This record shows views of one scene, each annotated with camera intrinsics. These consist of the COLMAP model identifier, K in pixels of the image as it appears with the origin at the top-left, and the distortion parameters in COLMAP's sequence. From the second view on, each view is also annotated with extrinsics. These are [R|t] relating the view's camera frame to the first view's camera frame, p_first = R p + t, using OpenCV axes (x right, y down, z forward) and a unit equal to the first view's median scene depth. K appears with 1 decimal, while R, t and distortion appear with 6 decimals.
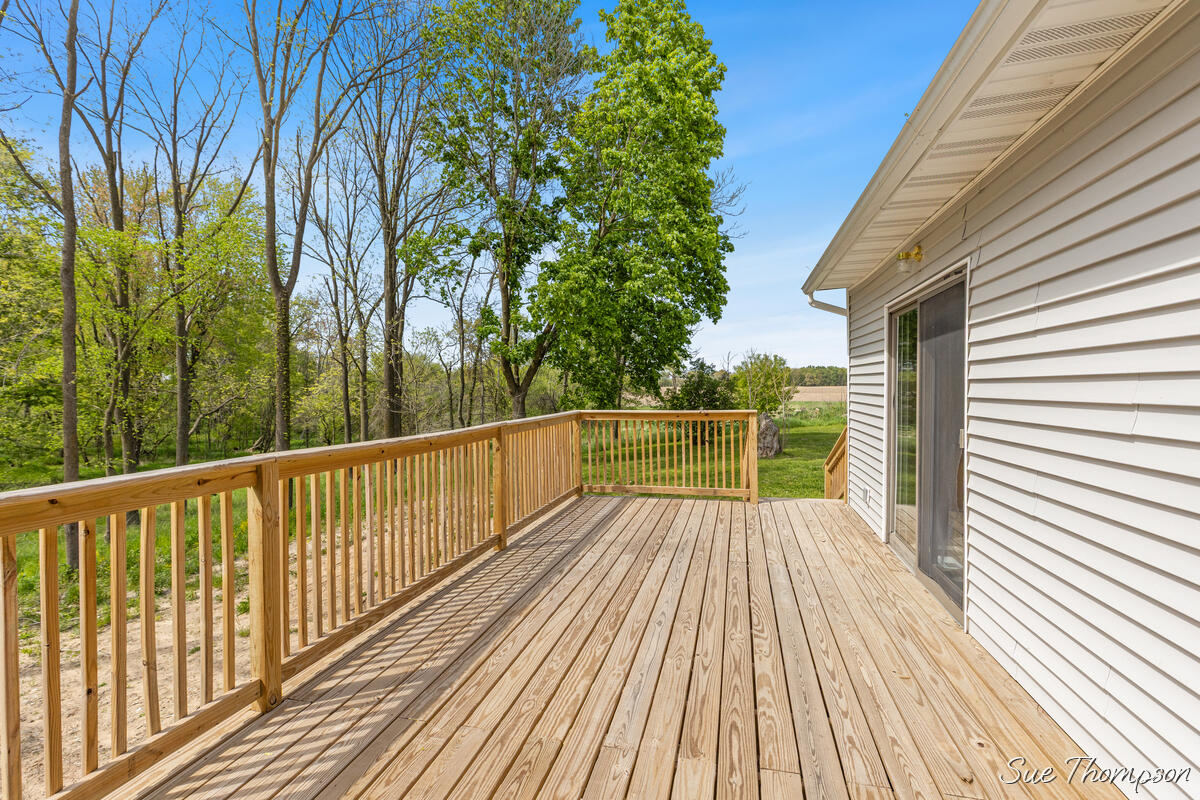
lens RADIAL K [[531.8, 0, 597.2], [0, 531.8, 396.7], [0, 0, 1]] dist [0.000788, 0.000020]
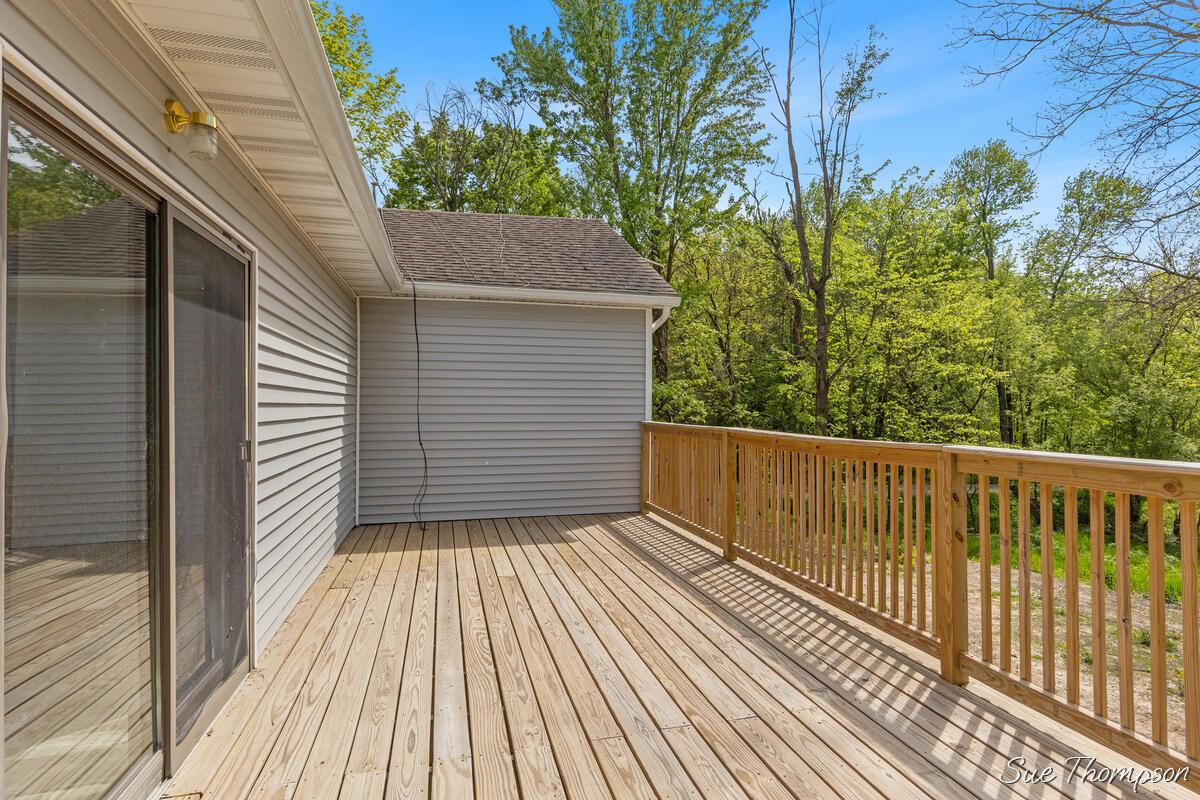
lens RADIAL K [[644.3, 0, 601.0], [0, 644.3, 399.4], [0, 0, 1]] dist [-0.000235, 0.000143]
pose [[-0.876769, 0.009586, -0.480816, 0.630739], [0.006791, 0.999948, 0.007553, -0.006694], [0.480863, 0.003357, -0.876789, 1.998735]]
